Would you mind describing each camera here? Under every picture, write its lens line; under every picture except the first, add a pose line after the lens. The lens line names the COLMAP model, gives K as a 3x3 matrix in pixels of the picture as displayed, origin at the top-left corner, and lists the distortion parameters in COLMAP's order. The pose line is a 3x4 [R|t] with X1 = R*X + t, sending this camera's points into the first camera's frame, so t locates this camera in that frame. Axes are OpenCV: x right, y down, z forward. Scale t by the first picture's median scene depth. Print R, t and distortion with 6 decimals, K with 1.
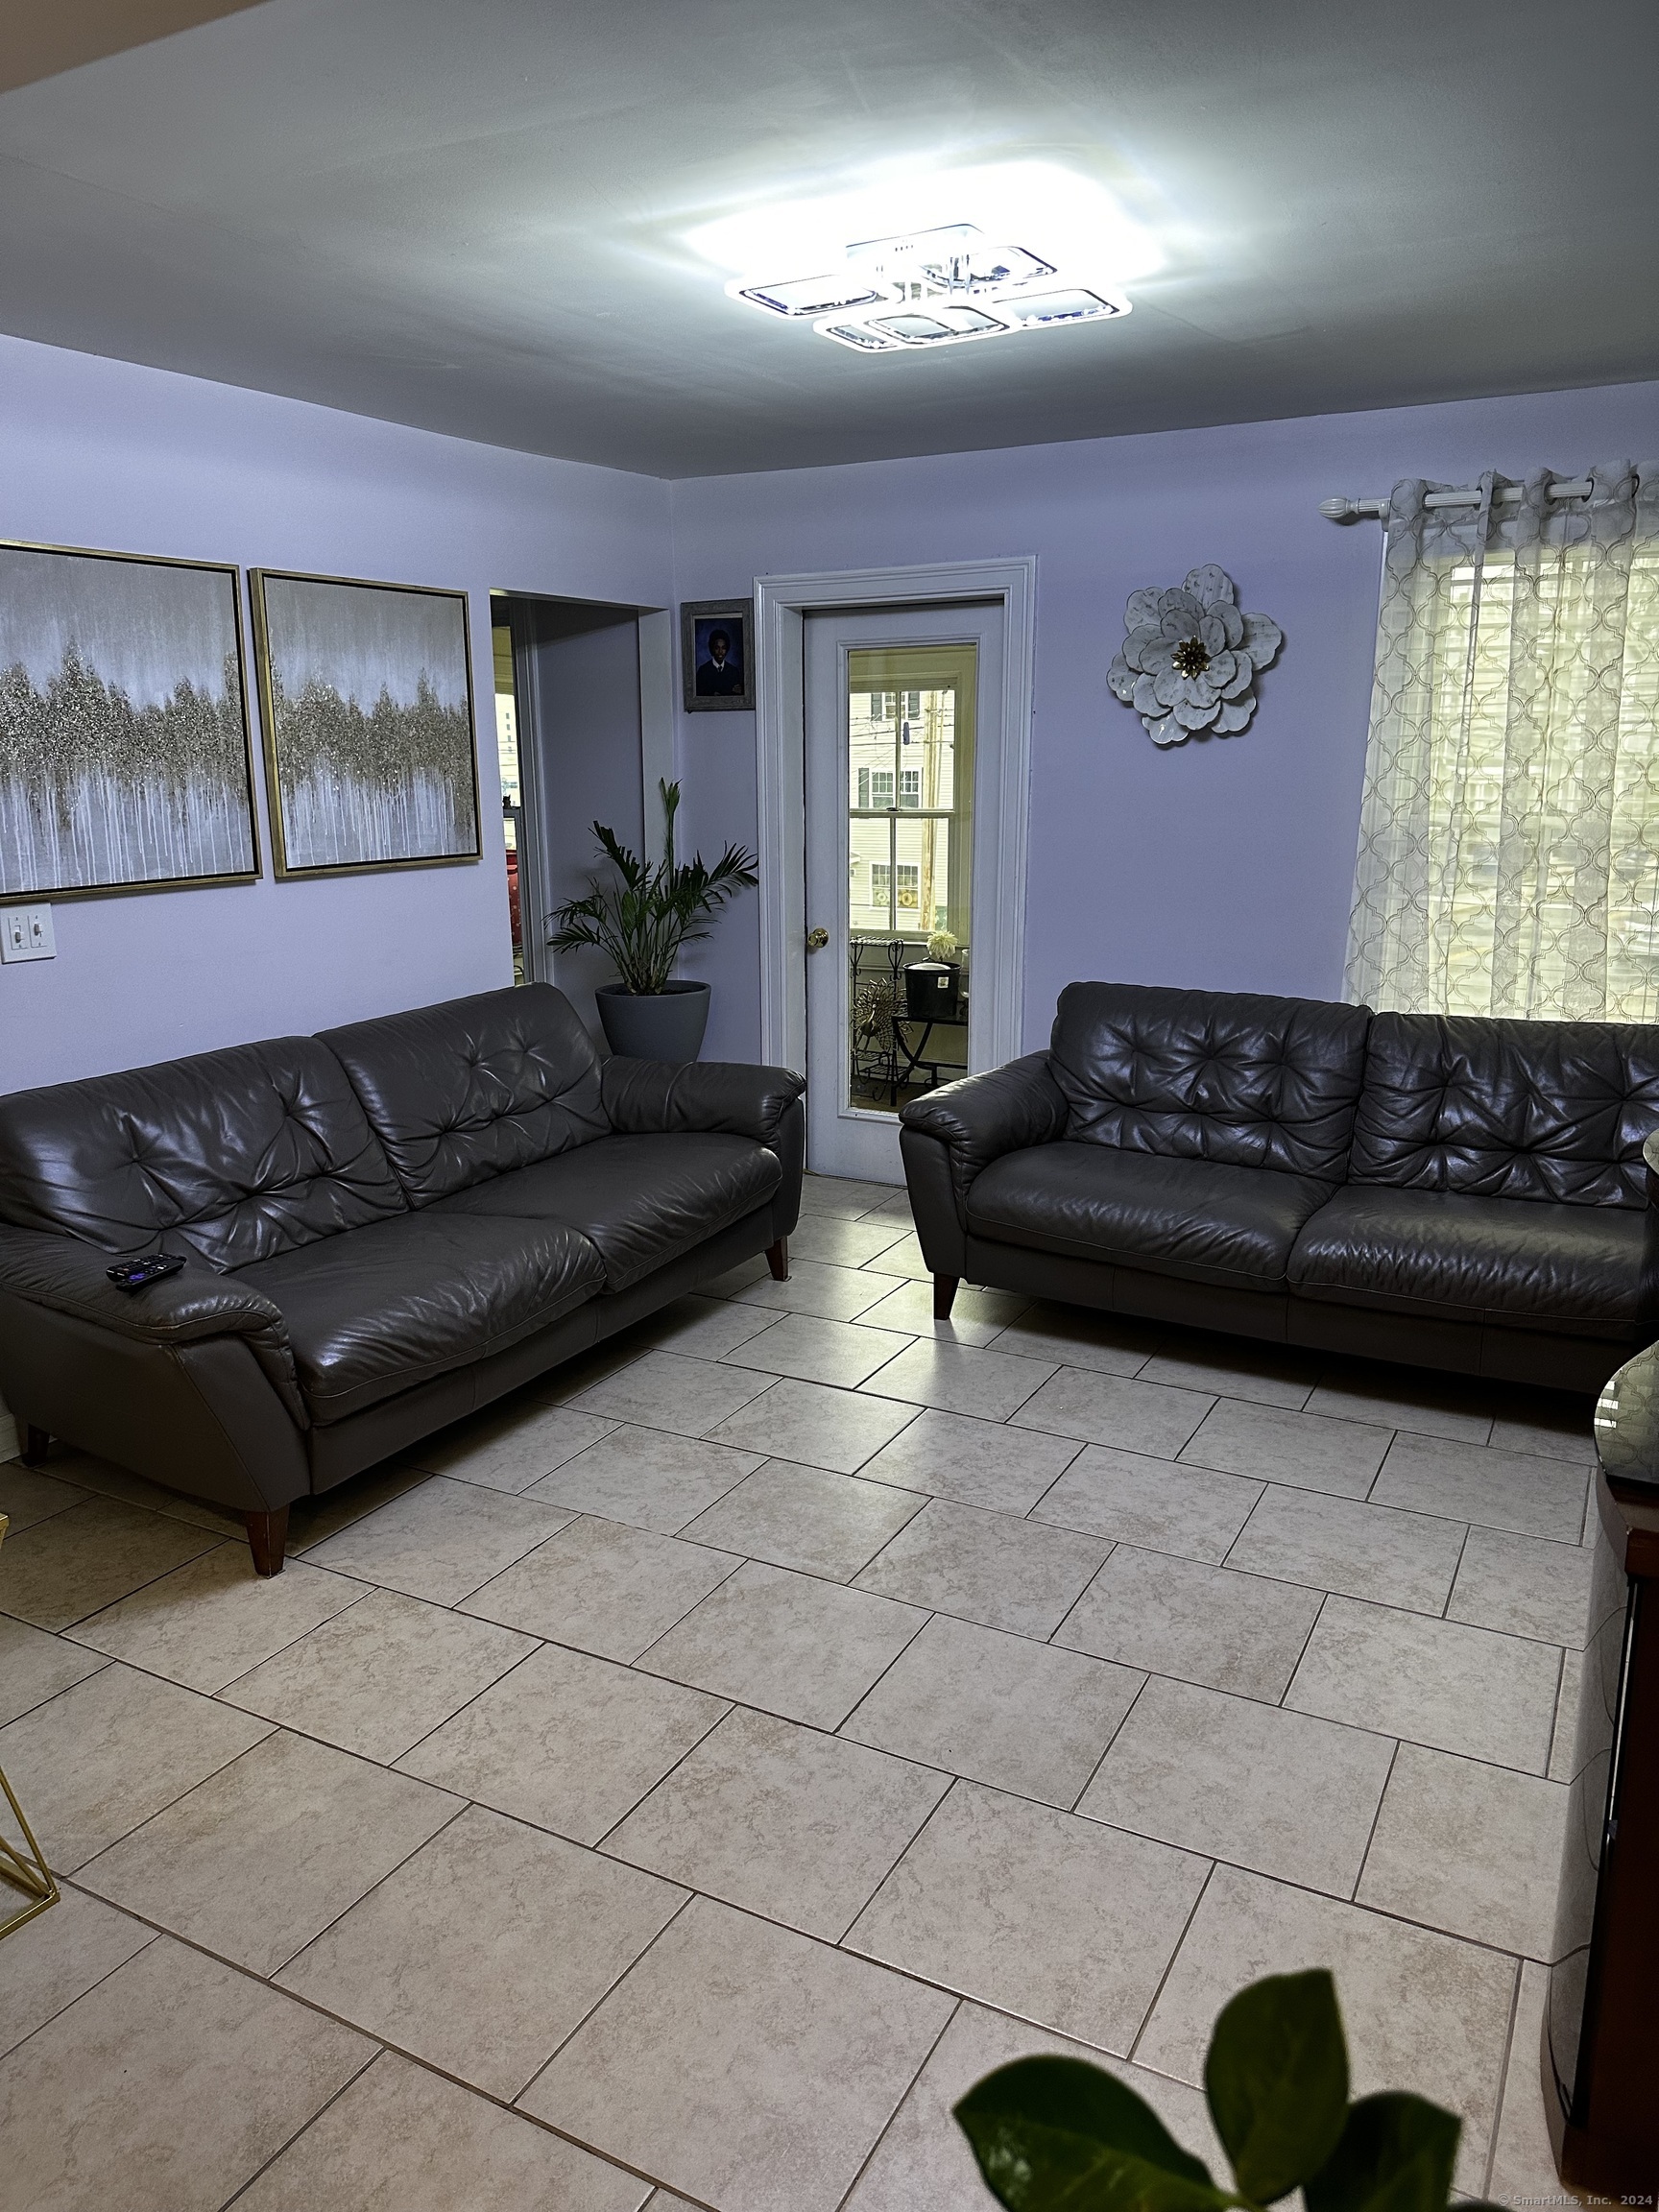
lens RADIAL K [[1562.2, 0, 829.8], [0, 1562.2, 1103.1], [0, 0, 1]] dist [0.013477, -0.010945]
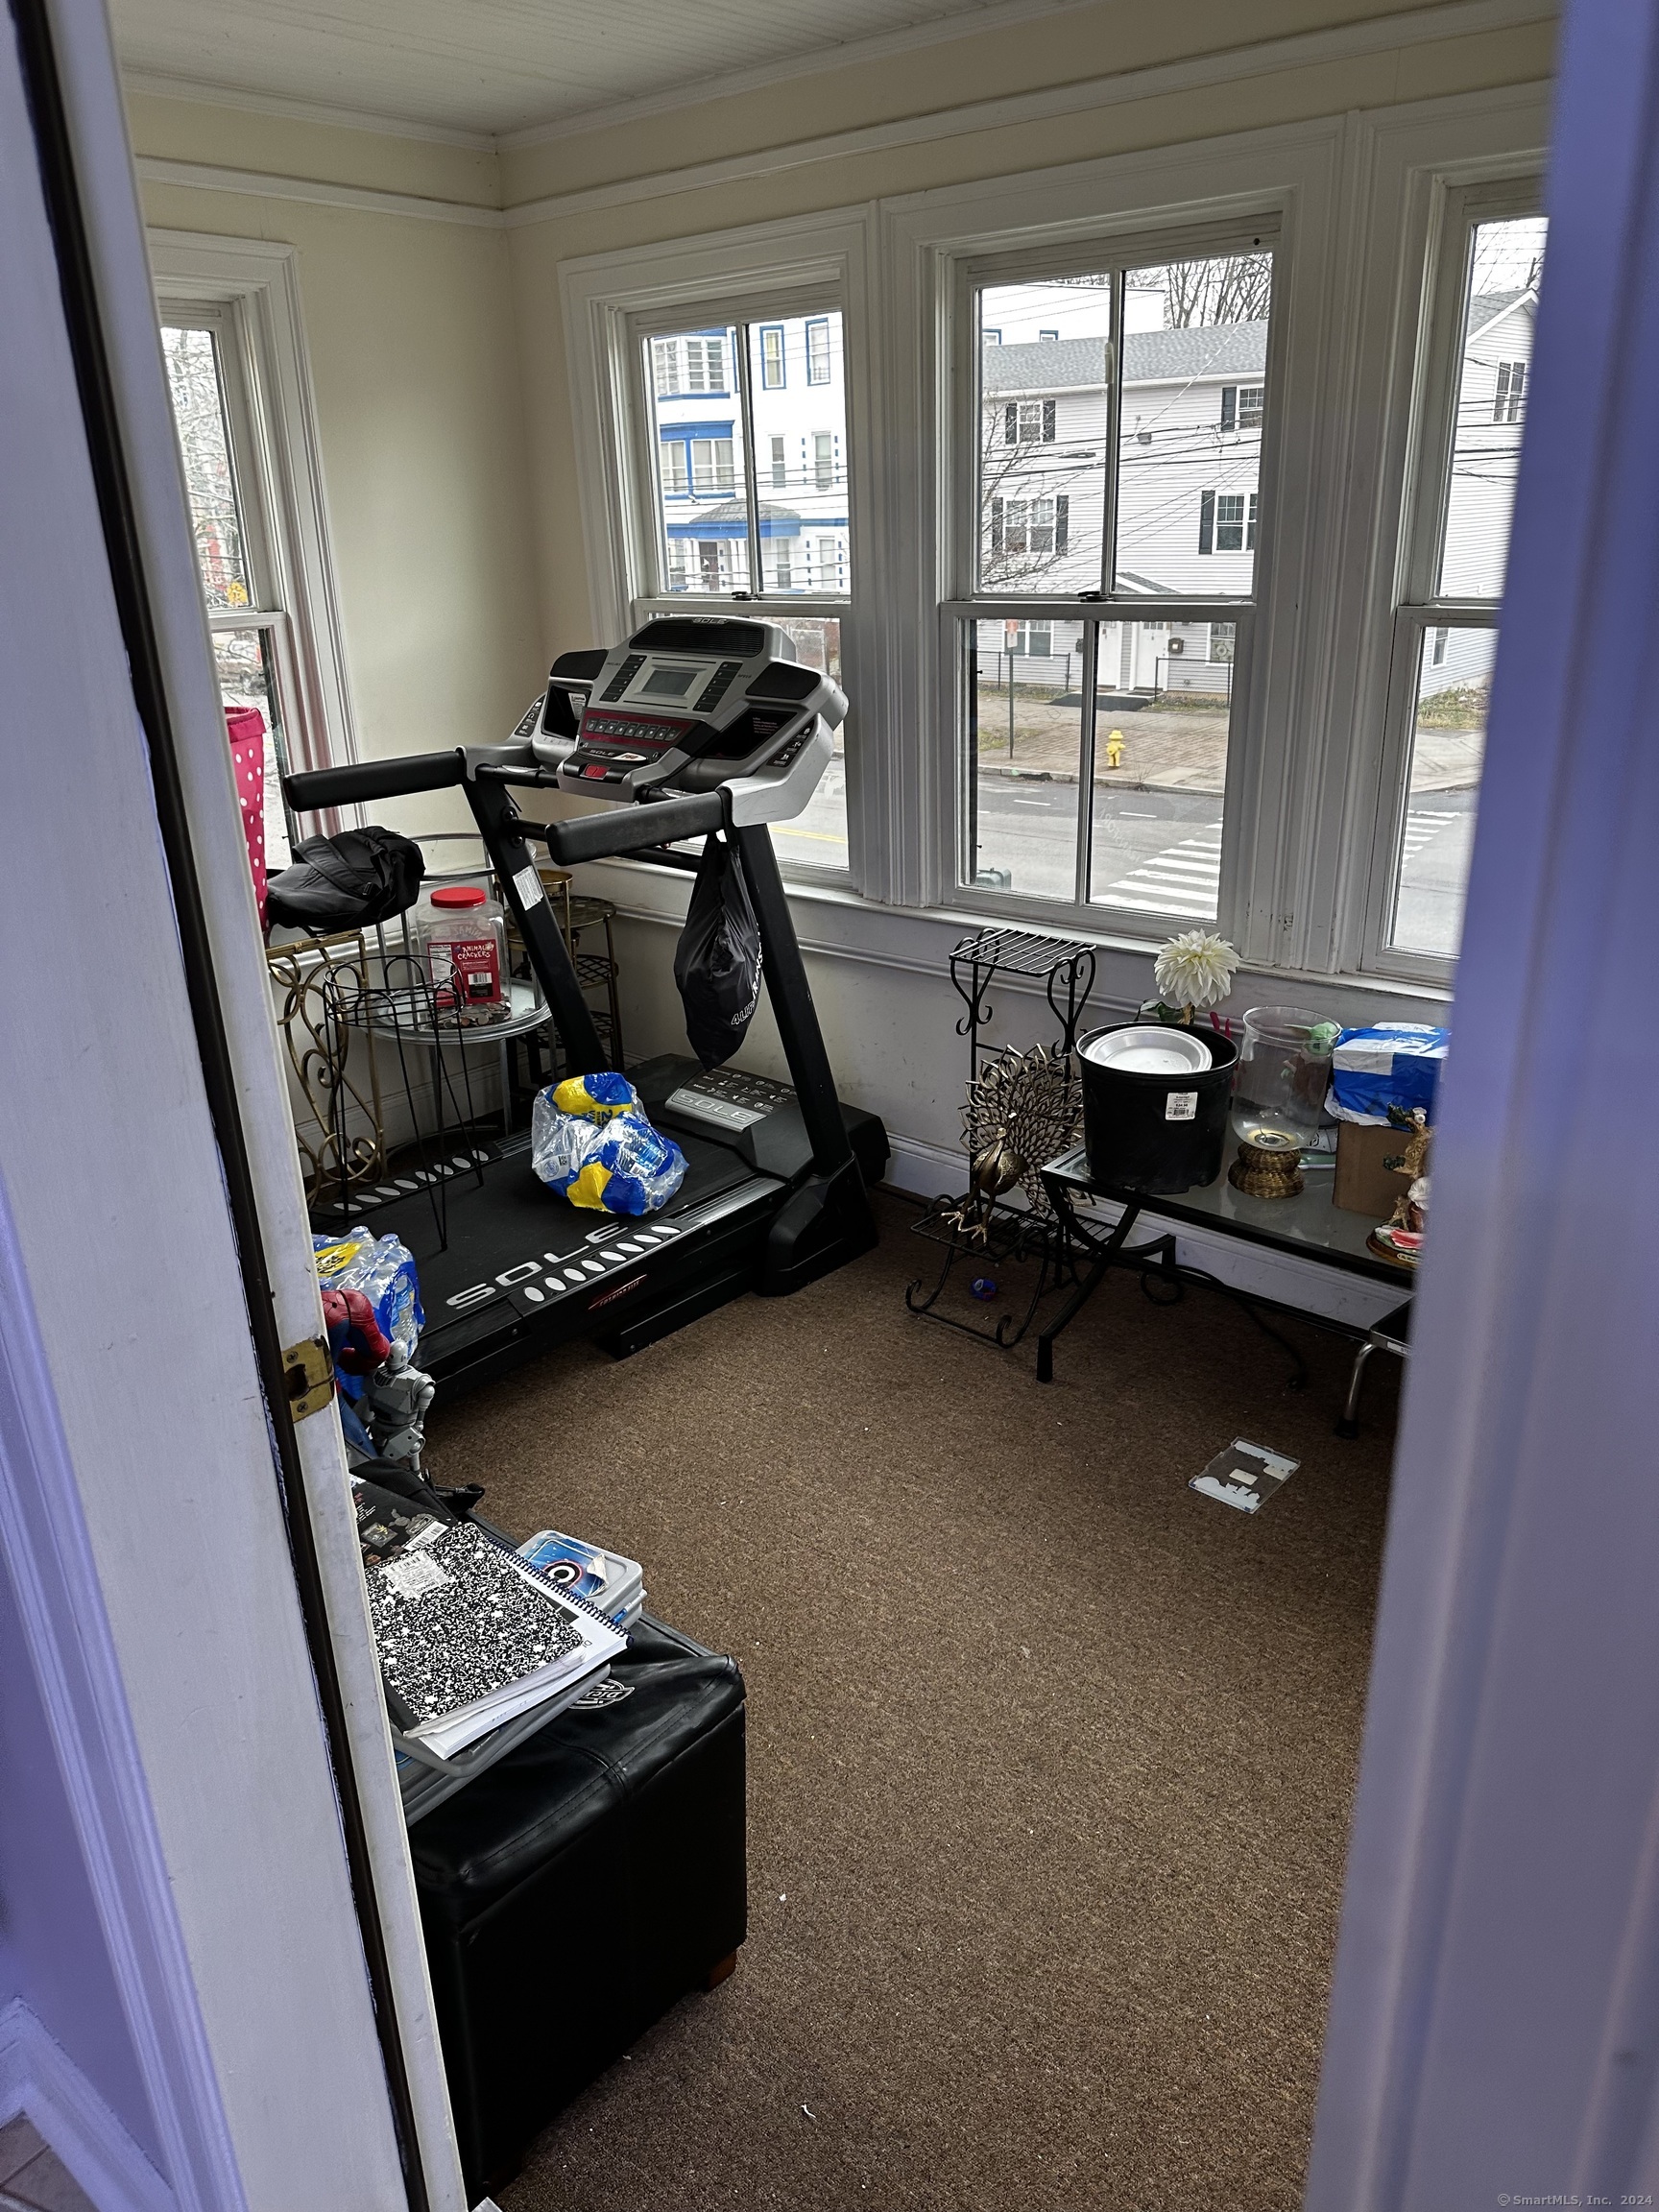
lens RADIAL K [[1562.2, 0, 848.5], [0, 1562.2, 1094.4], [0, 0, 1]] dist [0.013477, -0.010945]
pose [[0.978481, 0.049689, -0.200265, 0.064792], [-0.019464, 0.988471, 0.150156, -0.122949], [0.205418, -0.143027, 0.968167, 0.598472]]
